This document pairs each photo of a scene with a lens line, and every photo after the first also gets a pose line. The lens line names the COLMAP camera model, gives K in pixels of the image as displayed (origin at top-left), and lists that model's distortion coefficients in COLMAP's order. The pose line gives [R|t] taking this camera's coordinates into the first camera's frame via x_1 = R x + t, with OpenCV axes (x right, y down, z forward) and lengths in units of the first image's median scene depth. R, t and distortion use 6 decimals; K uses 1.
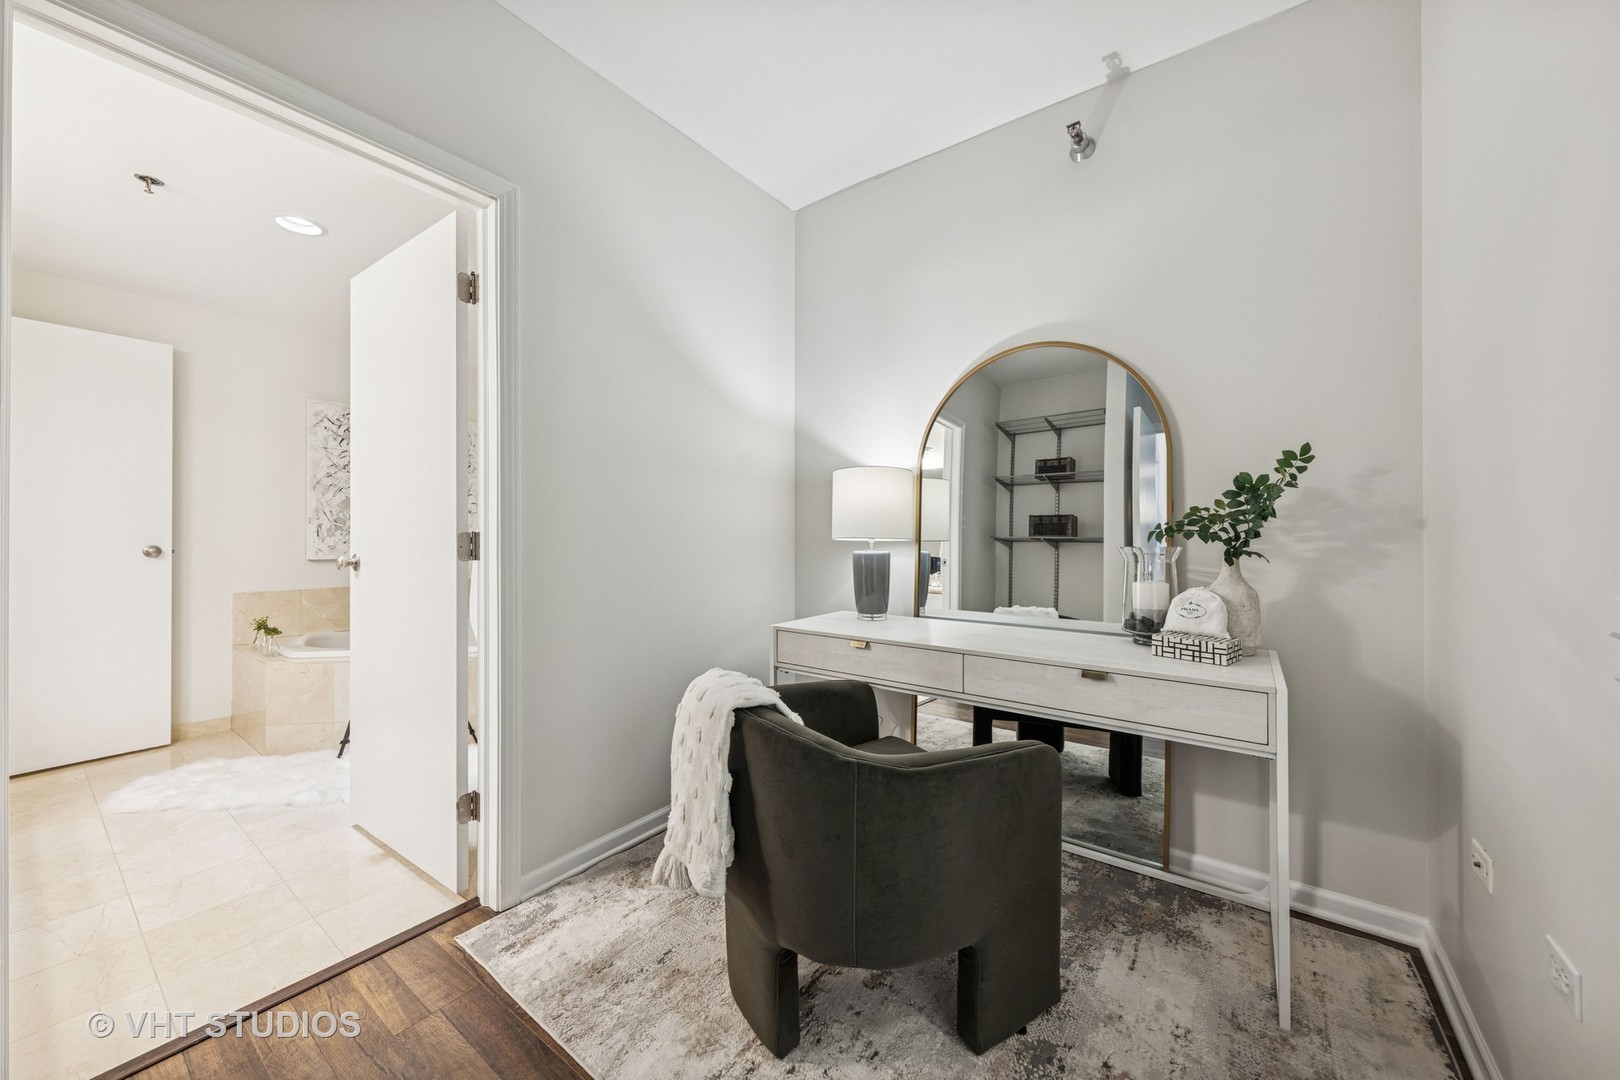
lens RADIAL K [[597.6, 0, 822.3], [0, 597.6, 522.5], [0, 0, 1]] dist [0.007386, -0.000028]
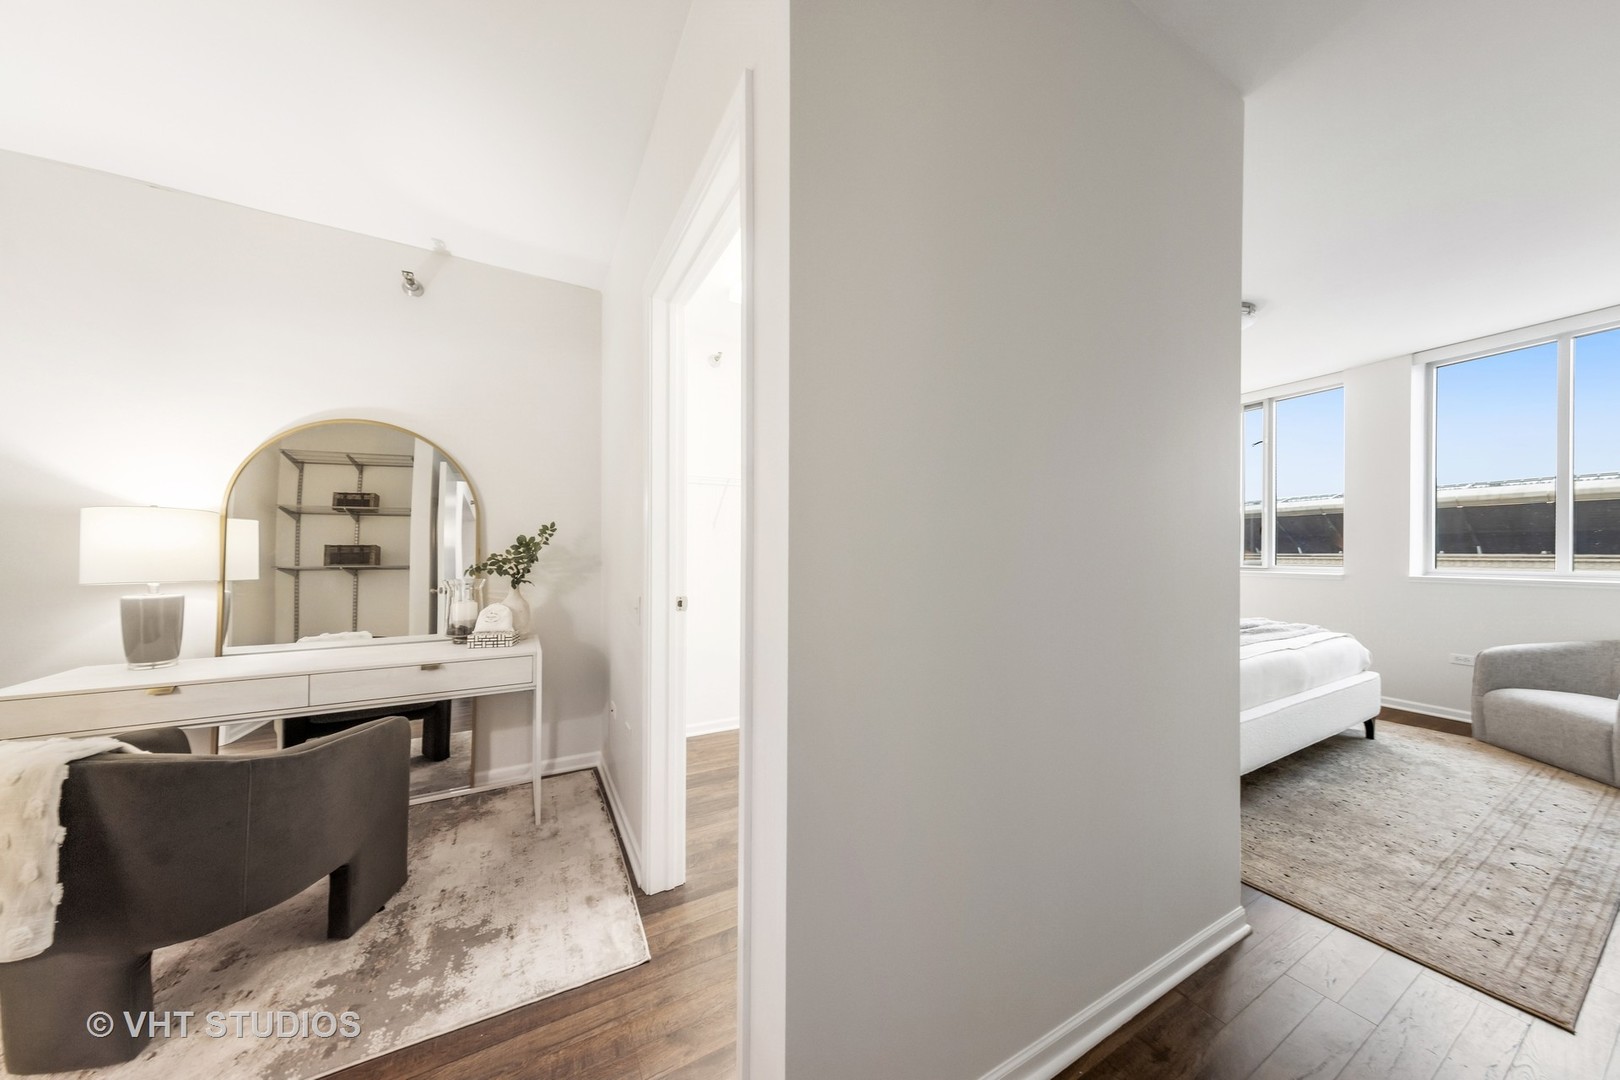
lens RADIAL K [[514.5, 0, 806.3], [0, 514.5, 551.1], [0, 0, 1]] dist [0.000670, -0.000096]
pose [[0.432385, 0.000743, 0.901689, -0.278864], [-0.013547, 0.999892, 0.005673, -0.054708], [-0.901587, -0.014668, 0.432349, -0.378739]]
